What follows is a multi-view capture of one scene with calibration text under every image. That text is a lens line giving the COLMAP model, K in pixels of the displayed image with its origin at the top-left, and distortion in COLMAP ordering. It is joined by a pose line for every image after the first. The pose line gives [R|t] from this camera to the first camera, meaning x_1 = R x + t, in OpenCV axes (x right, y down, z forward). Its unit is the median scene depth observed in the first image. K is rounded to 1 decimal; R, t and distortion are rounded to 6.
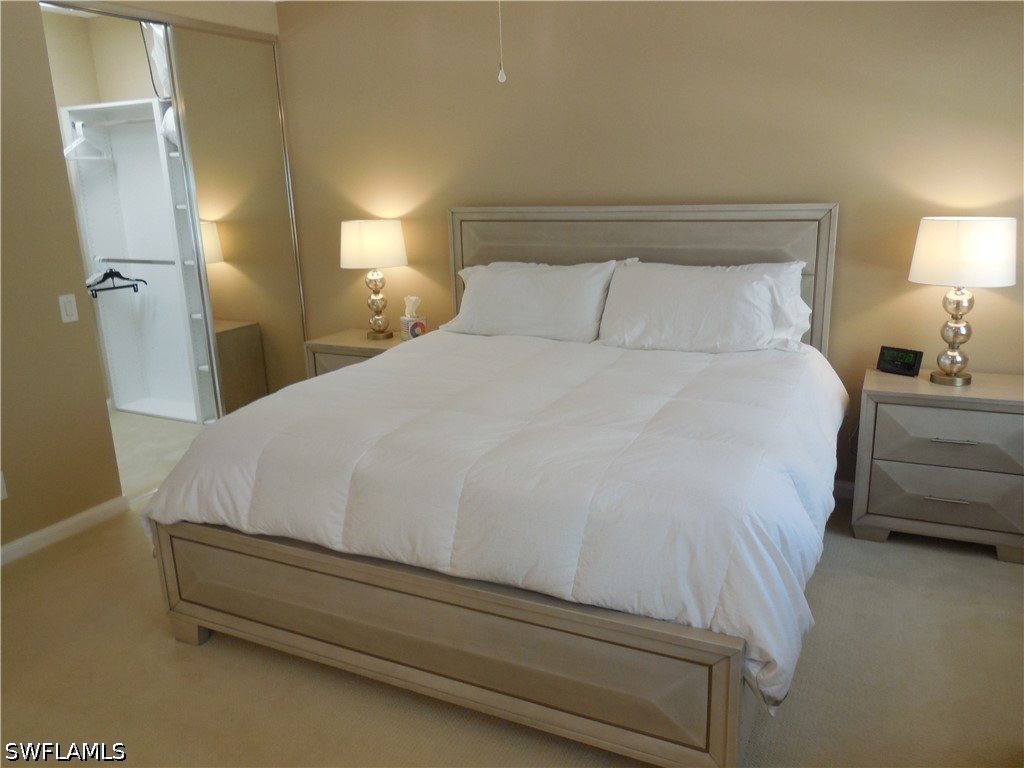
lens RADIAL K [[770.8, 0, 510.8], [0, 770.8, 381.9], [0, 0, 1]] dist [-0.013539, 0.005926]
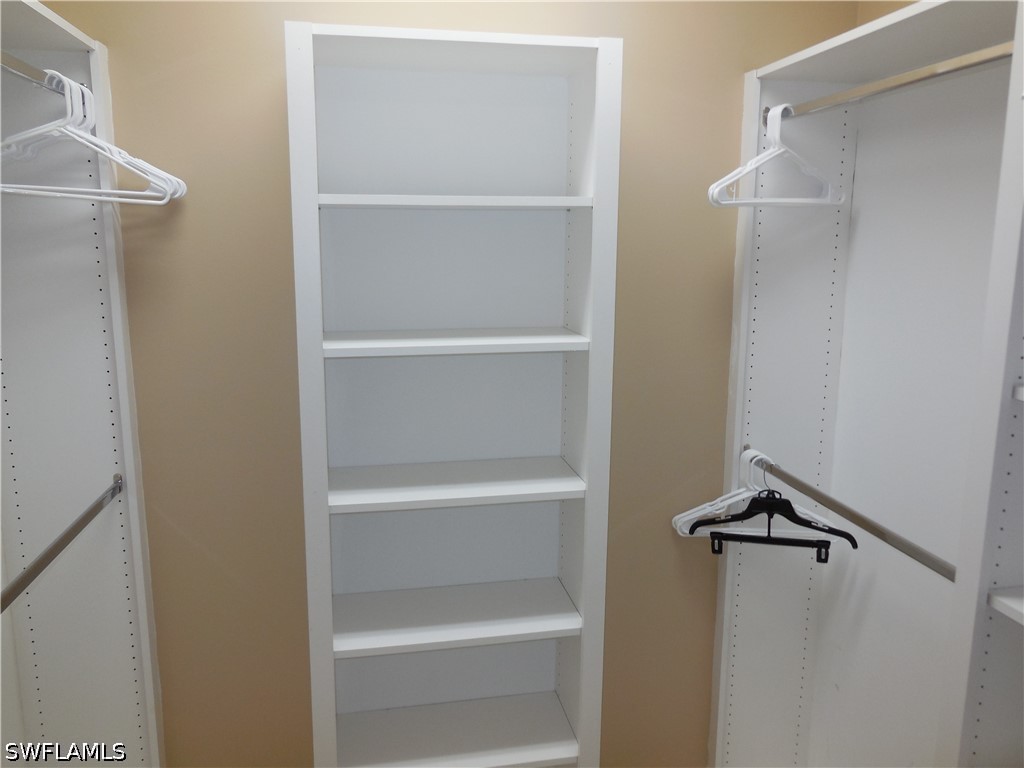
lens RADIAL K [[770.8, 0, 511.9], [0, 770.8, 381.7], [0, 0, 1]] dist [-0.013539, 0.005926]
pose [[0.600239, 0.175965, -0.780224, -0.311984], [-0.223212, 0.973594, 0.047855, -0.188857], [0.768043, 0.145431, 0.623667, 0.659113]]
